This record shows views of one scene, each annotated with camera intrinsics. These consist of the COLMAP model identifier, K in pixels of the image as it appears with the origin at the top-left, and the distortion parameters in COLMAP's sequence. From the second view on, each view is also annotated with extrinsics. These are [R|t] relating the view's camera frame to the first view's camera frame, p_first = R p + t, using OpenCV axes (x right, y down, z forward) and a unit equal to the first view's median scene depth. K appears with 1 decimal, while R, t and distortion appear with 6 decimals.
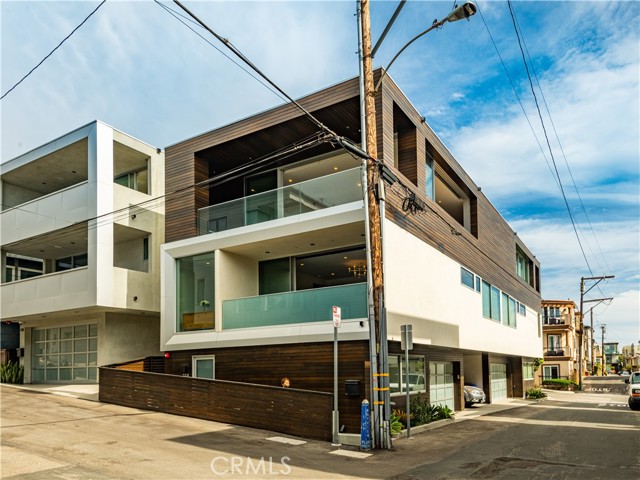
lens RADIAL K [[371.7, 0, 320.2], [0, 371.7, 240.3], [0, 0, 1]] dist [0.028892, 0.000777]
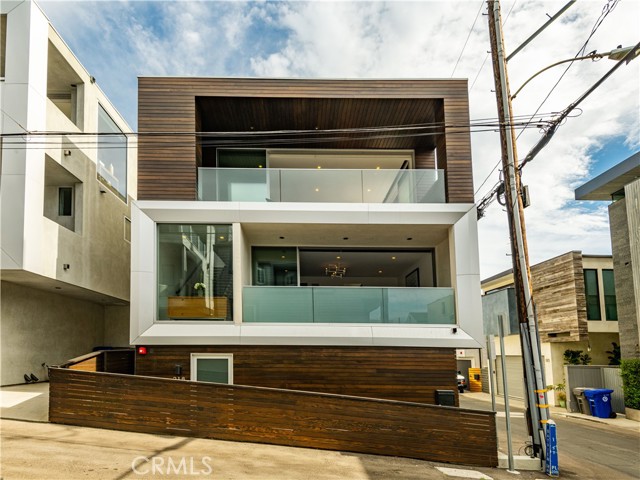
lens RADIAL K [[320.2, 0, 323.3], [0, 320.2, 254.9], [0, 0, 1]] dist [0.014909, -0.001892]
pose [[0.884346, 0.158915, 0.438951, -0.419594], [-0.170301, 0.985298, -0.013609, 0.073034], [-0.434661, -0.062718, 0.898408, 0.301161]]
